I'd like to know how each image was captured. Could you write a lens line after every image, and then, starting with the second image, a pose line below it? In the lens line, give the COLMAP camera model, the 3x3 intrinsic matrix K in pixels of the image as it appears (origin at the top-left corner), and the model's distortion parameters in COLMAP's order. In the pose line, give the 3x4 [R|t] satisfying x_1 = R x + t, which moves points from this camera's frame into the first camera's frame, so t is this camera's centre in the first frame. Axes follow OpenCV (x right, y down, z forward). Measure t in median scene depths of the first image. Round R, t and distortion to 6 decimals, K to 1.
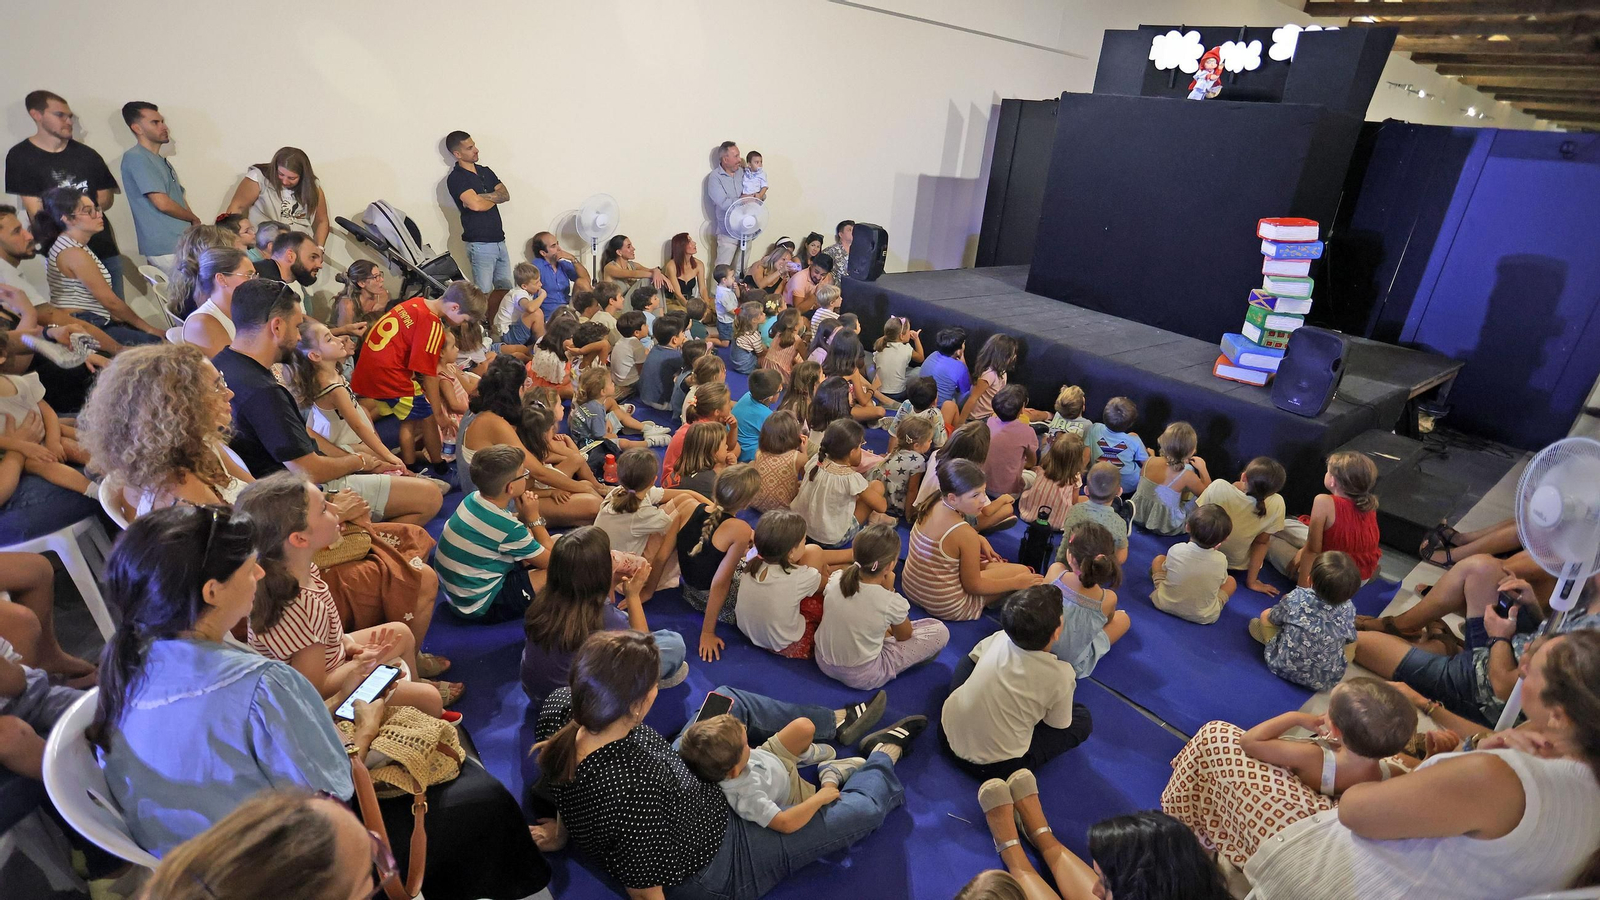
lens RADIAL K [[824.1, 0, 770.1], [0, 824.1, 453.4], [0, 0, 1]] dist [0.003880, 0.057079]
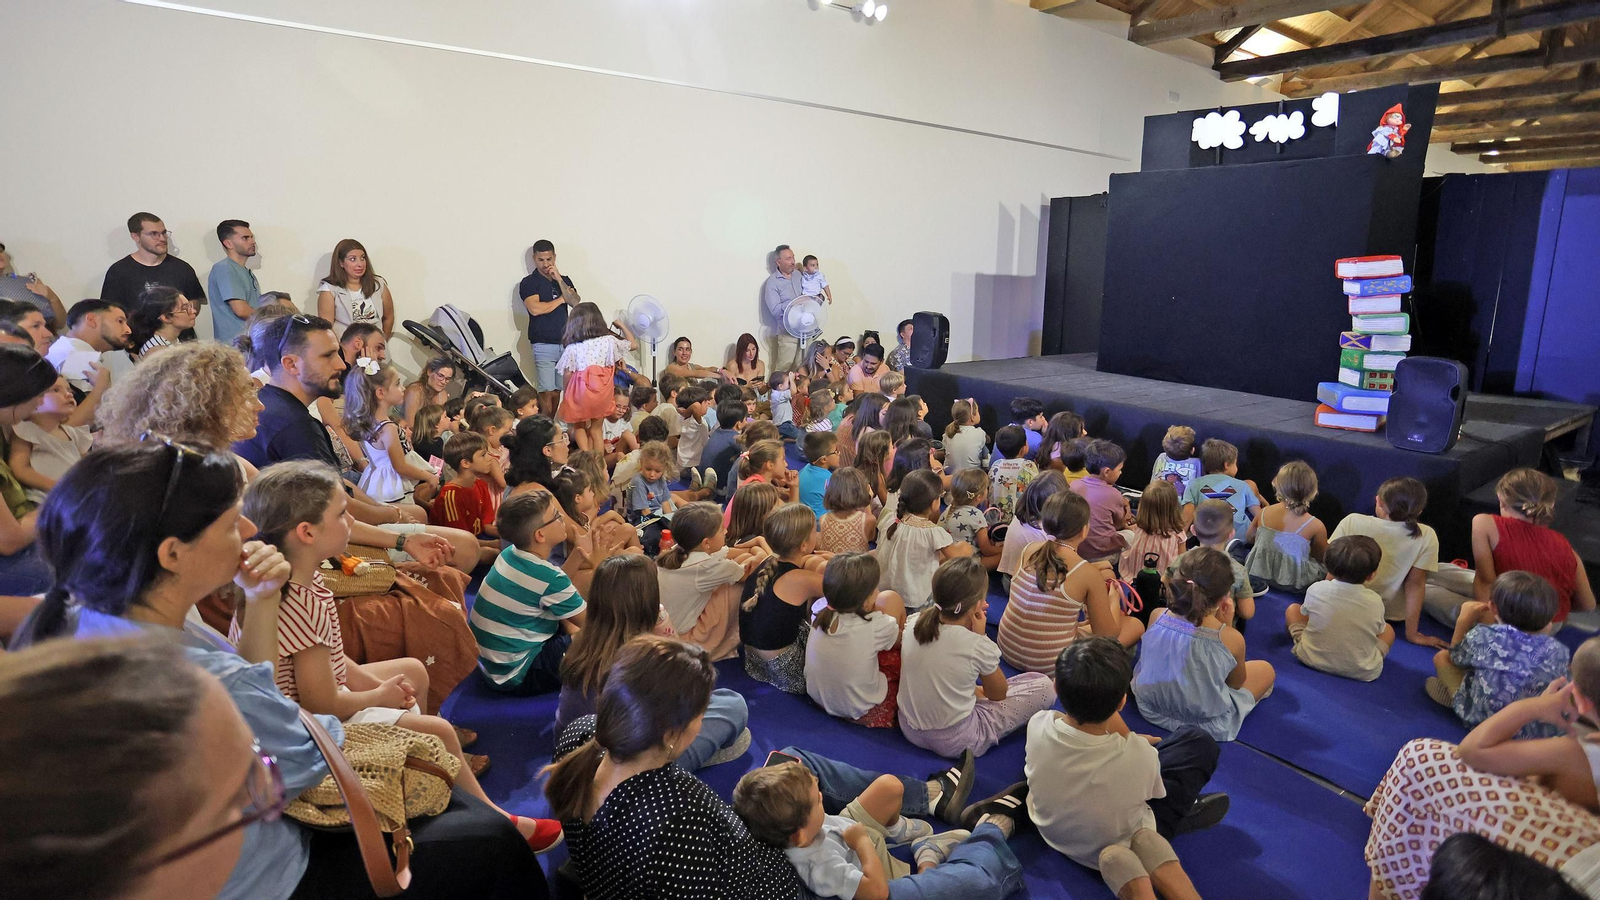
lens RADIAL K [[823.9, 0, 800.0], [0, 823.9, 450.0], [0, 0, 1]] dist [-0.004515, 0.050564]
pose [[0.998198, -0.043186, -0.041659, -0.000751], [0.032395, 0.972253, -0.231678, 0.132946], [0.050509, 0.229911, 0.971900, 0.084142]]
